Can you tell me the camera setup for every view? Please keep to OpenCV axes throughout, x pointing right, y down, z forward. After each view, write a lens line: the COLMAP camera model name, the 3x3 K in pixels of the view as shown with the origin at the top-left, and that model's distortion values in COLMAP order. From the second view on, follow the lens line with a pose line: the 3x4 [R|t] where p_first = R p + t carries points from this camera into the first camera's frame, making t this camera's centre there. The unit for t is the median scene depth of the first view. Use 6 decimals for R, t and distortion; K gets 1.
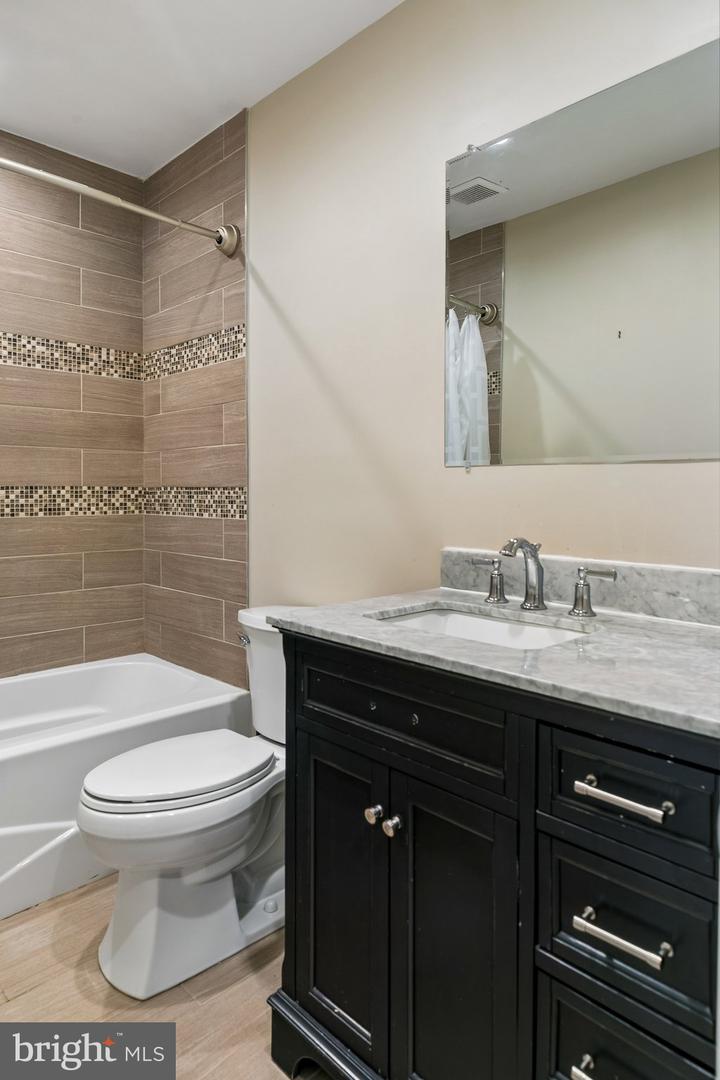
lens RADIAL K [[669.0, 0, 356.5], [0, 669.0, 512.7], [0, 0, 1]] dist [0.009018, 0.001418]
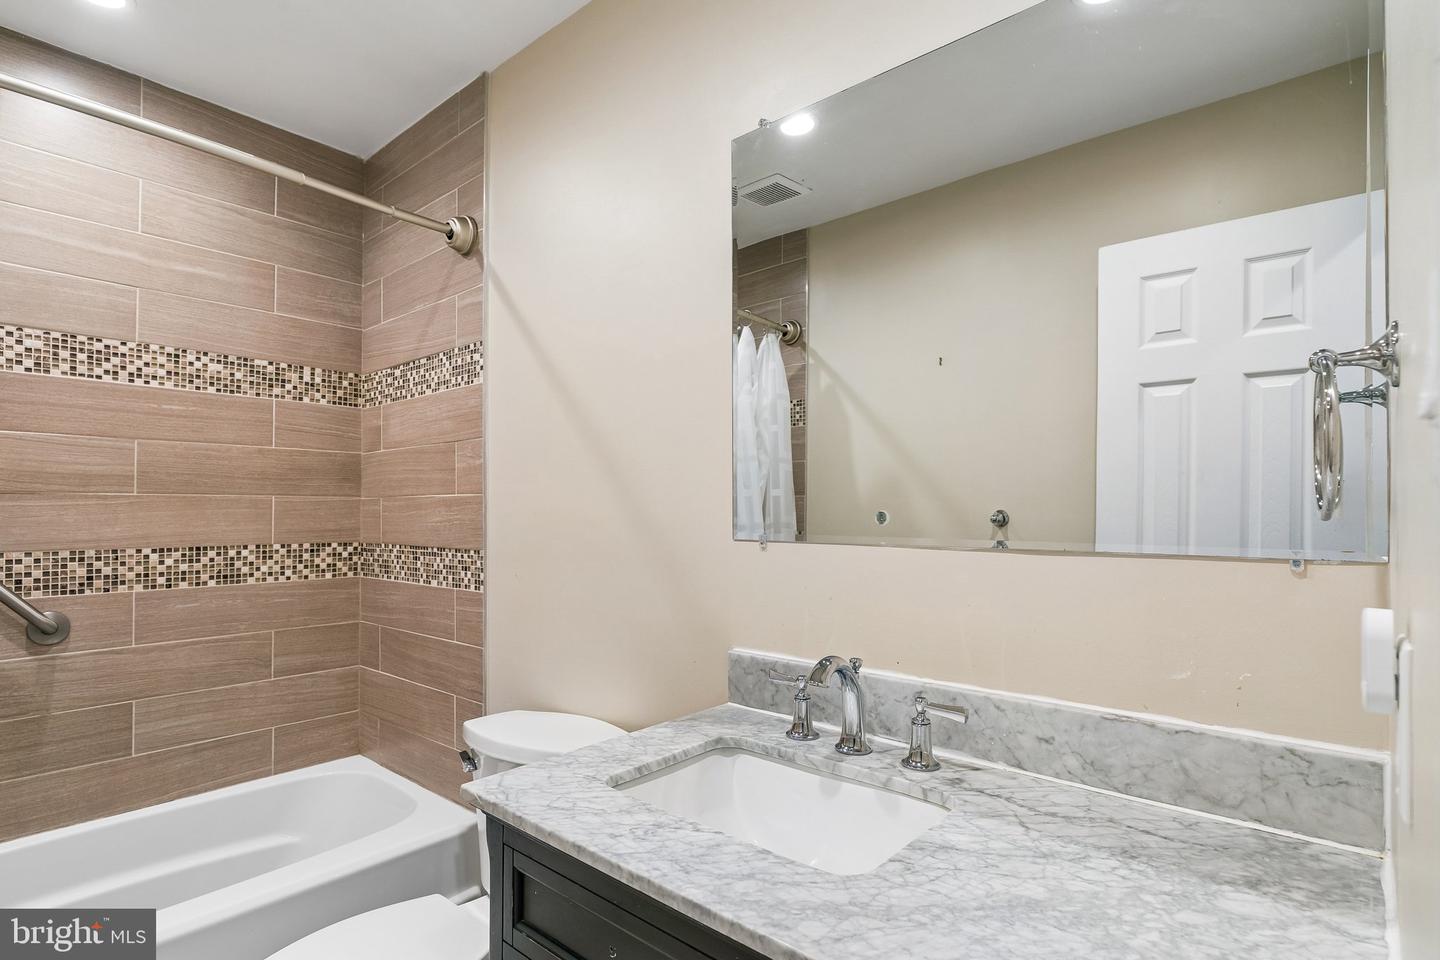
lens RADIAL K [[714.7, 0, 723.5], [0, 714.7, 512.8], [0, 0, 1]] dist [-0.000279, 0.000107]
pose [[0.995375, -0.002344, 0.096036, 0.029233], [0.005374, 0.999495, -0.031304, -0.048514], [-0.095914, 0.031675, 0.994885, 0.133841]]
